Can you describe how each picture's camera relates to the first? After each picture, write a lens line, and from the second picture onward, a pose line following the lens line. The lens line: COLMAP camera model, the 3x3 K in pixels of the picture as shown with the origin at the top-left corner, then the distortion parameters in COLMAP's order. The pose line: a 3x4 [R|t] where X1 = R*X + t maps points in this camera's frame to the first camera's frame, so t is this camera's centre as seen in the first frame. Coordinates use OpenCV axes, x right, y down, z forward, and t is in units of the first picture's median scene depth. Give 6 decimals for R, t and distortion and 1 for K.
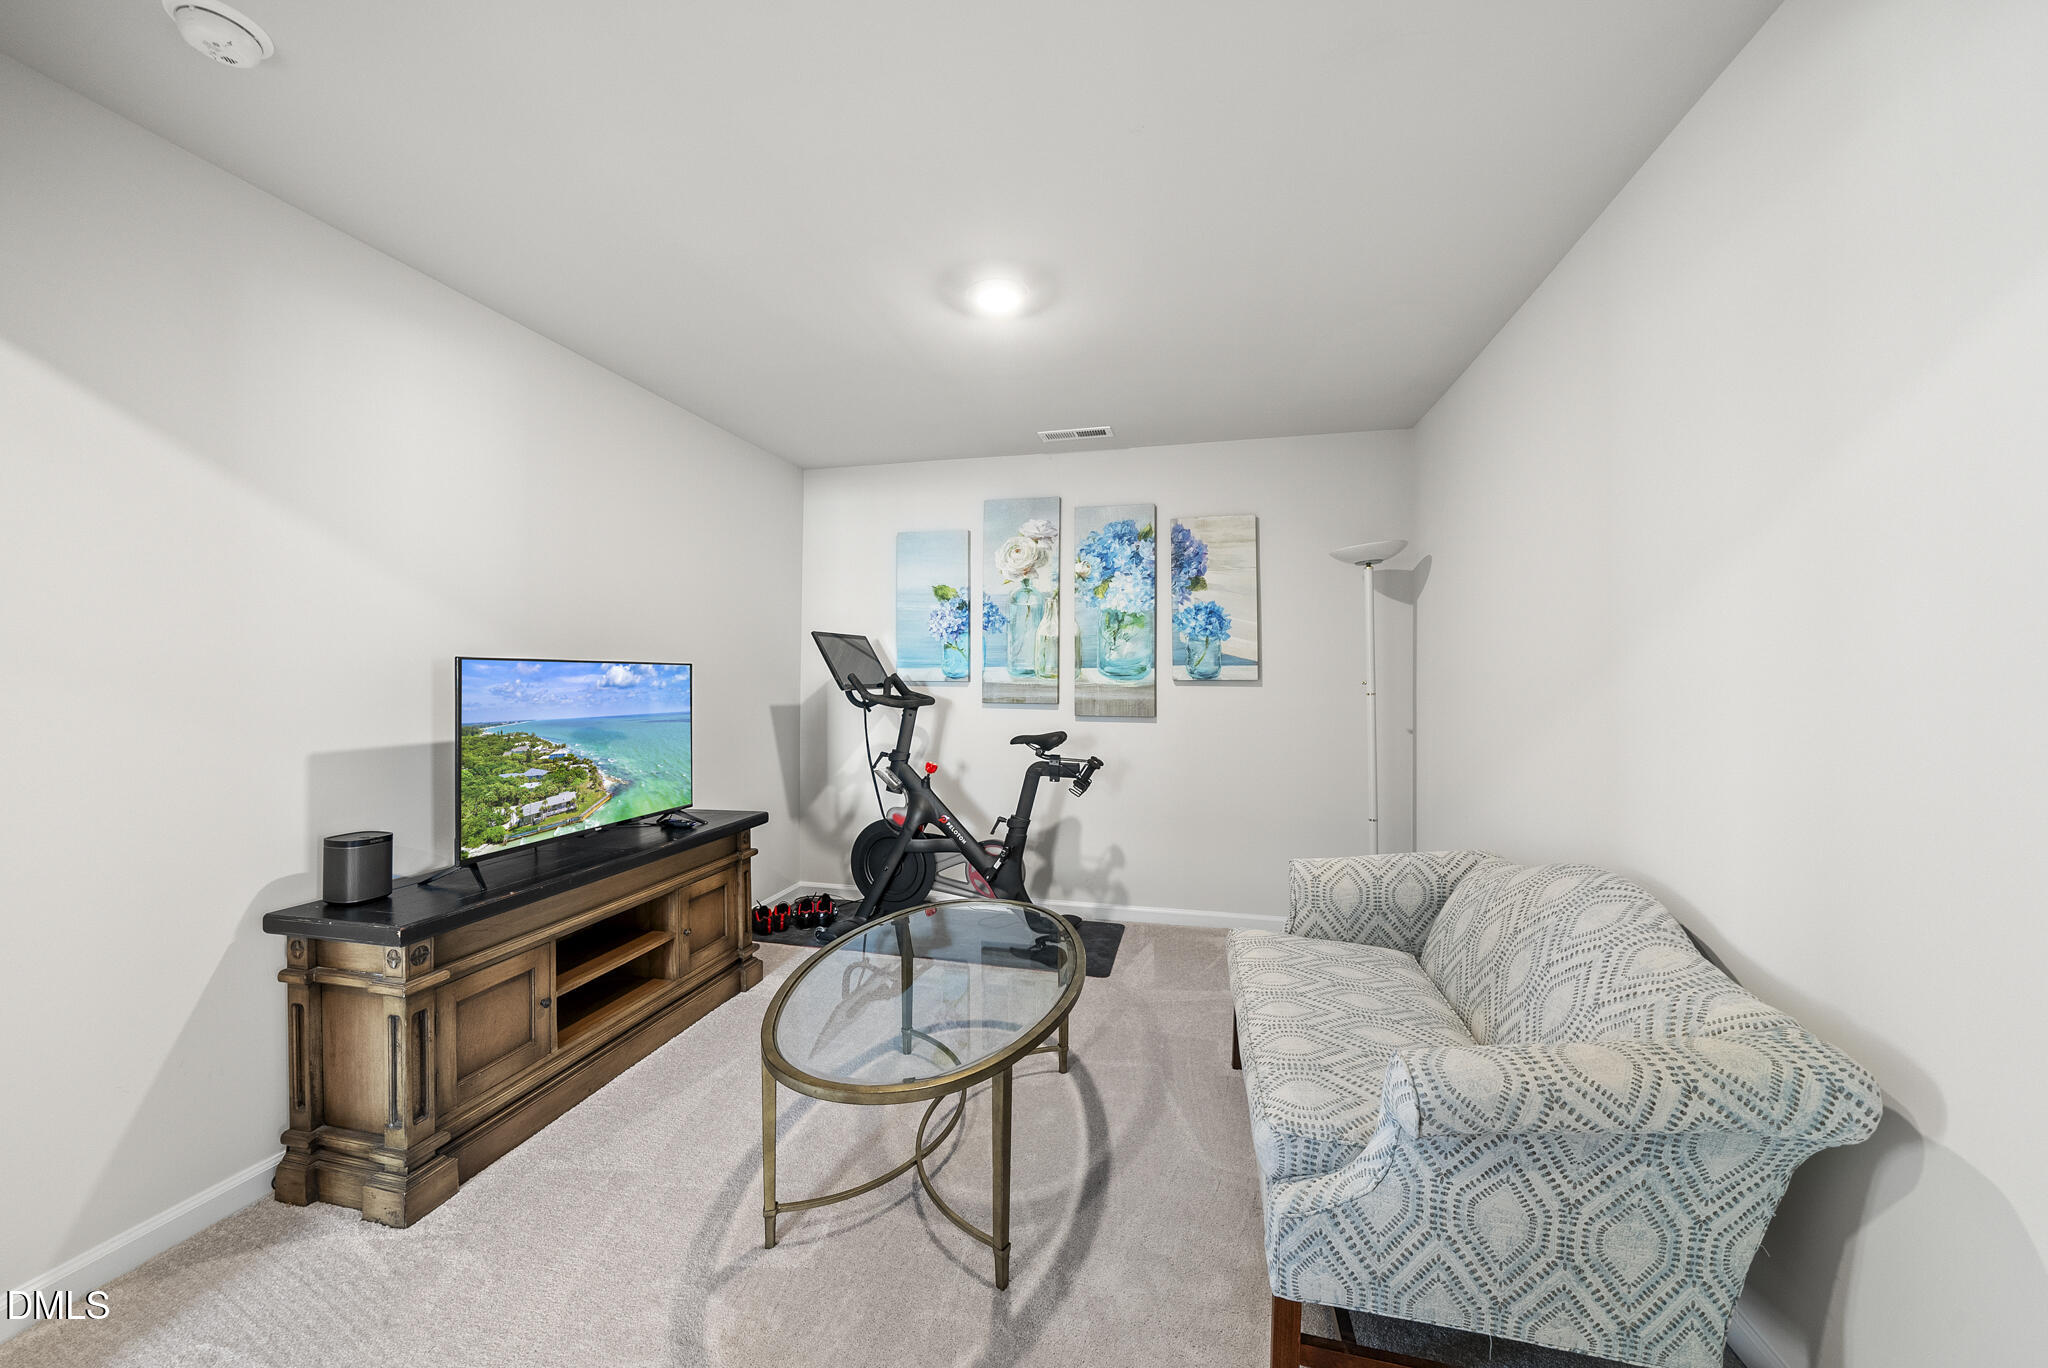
lens RADIAL K [[756.6, 0, 1009.3], [0, 756.6, 688.1], [0, 0, 1]] dist [-0.001278, -0.000041]
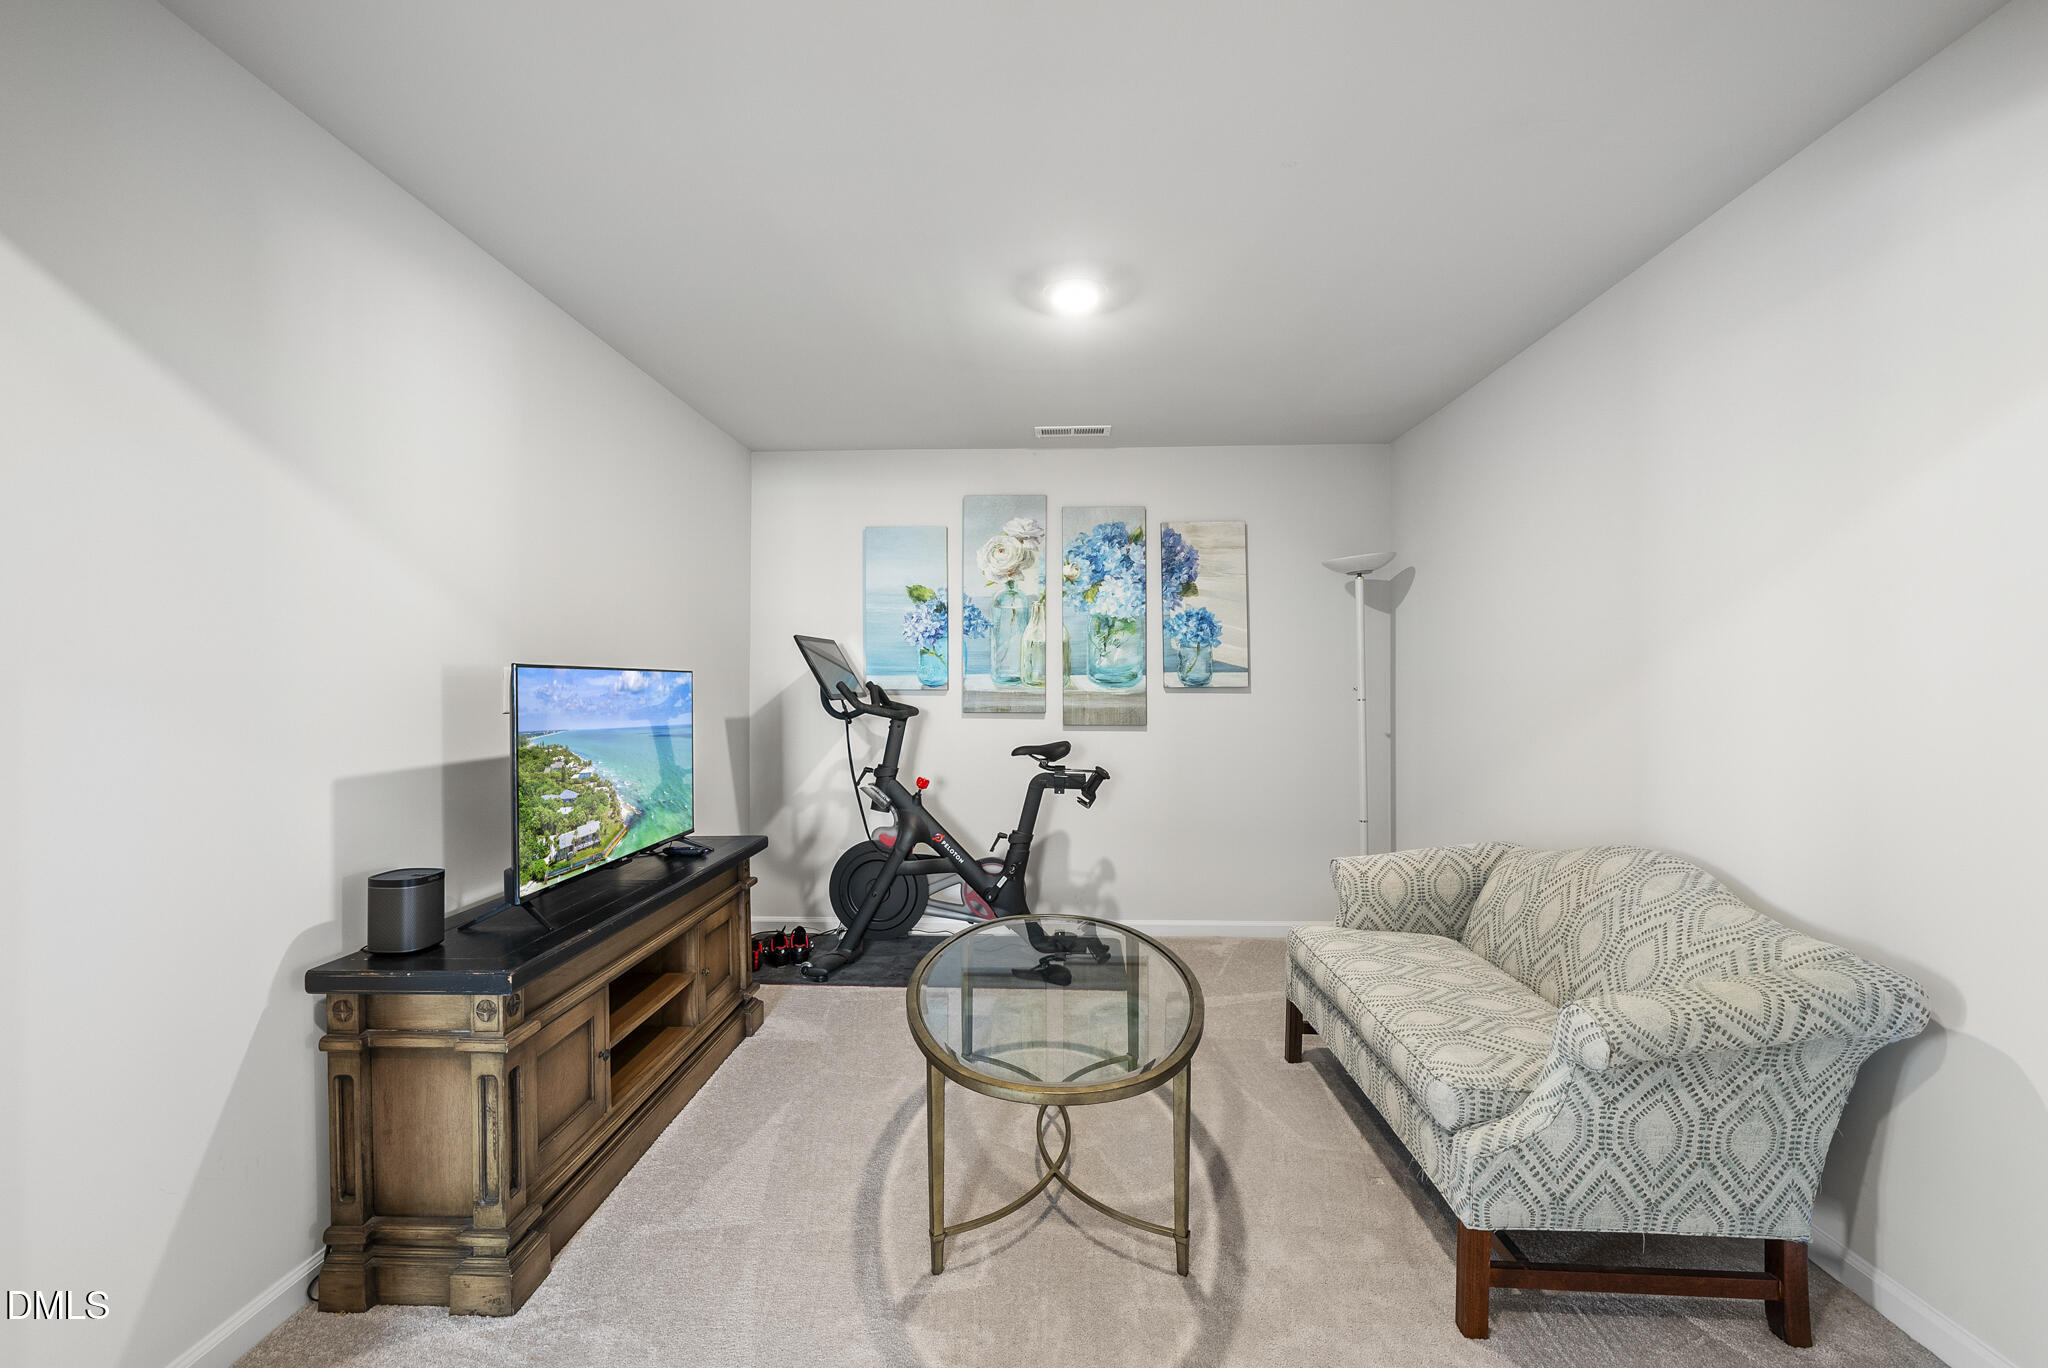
lens RADIAL K [[844.5, 0, 1020.3], [0, 844.5, 700.6], [0, 0, 1]] dist [0.003206, 0.000122]
pose [[0.979801, -0.007662, 0.199830, -0.376774], [0.006900, 0.999966, 0.004511, 0.001080], [-0.199858, -0.003042, 0.979820, -0.072672]]
